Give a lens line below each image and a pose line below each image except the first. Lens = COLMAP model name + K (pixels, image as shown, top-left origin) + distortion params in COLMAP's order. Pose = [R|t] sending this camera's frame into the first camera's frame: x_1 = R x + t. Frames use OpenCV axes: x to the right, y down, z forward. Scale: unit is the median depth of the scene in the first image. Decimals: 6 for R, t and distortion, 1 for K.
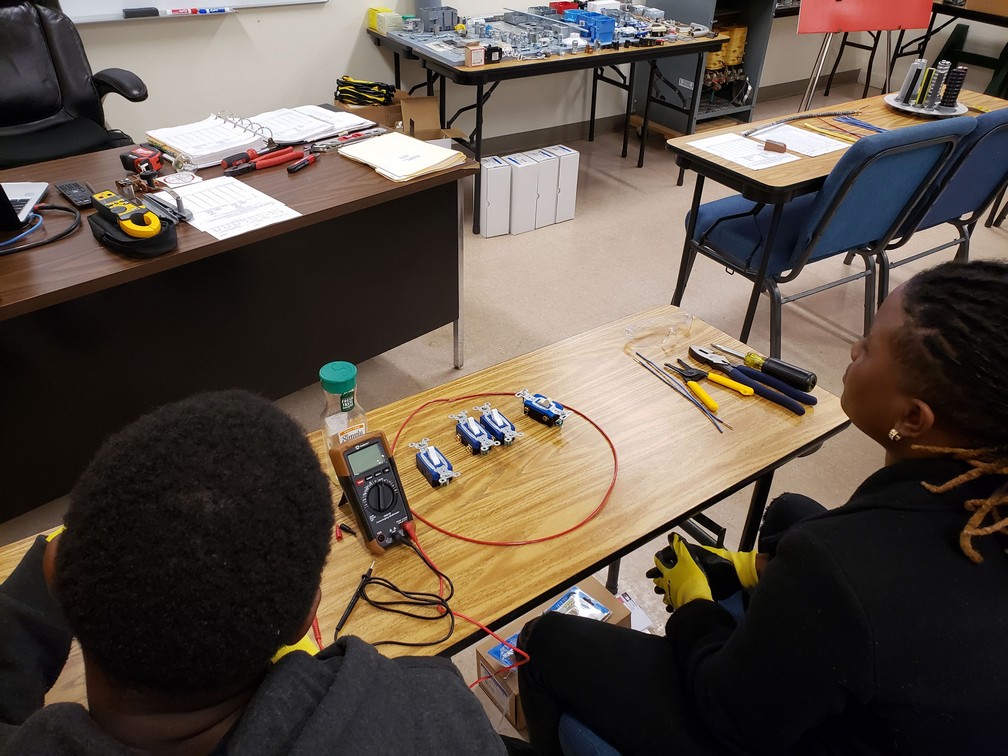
lens RADIAL K [[783.3, 0, 502.7], [0, 783.3, 348.2], [0, 0, 1]] dist [-0.037997, 0.063358]
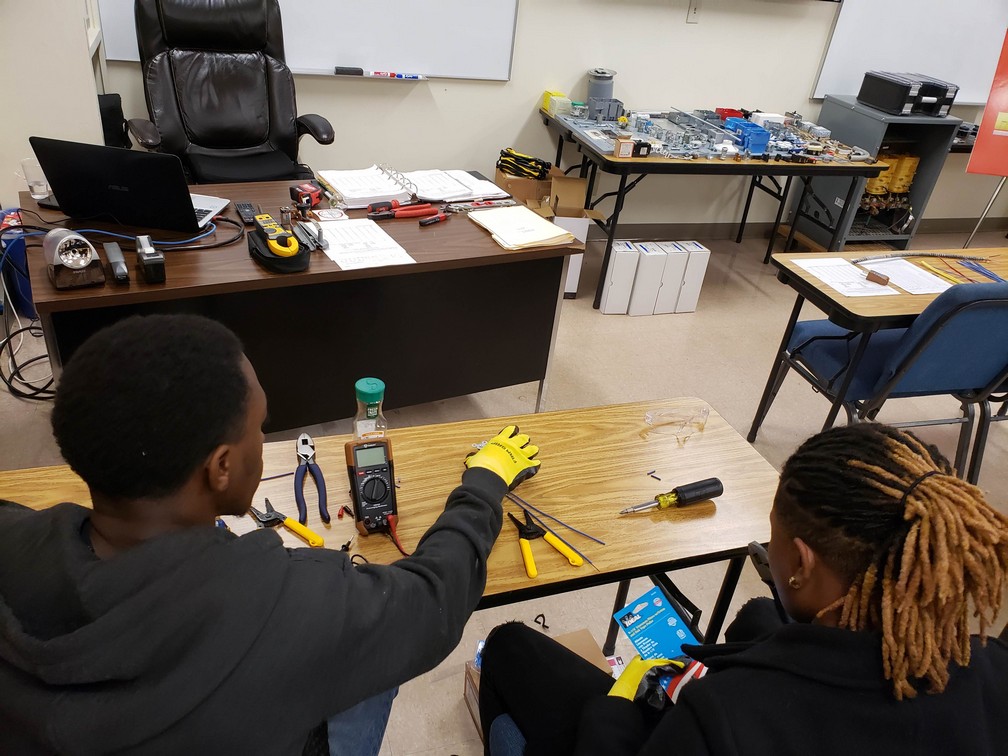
lens RADIAL K [[762.9, 0, 504.0], [0, 762.9, 378.0], [0, 0, 1]] dist [0.009650, -0.001832]
pose [[0.959430, 0.205272, -0.193282, 0.087973], [-0.213937, 0.976531, -0.024852, 0.000565], [0.183644, 0.065194, 0.980828, -0.064173]]
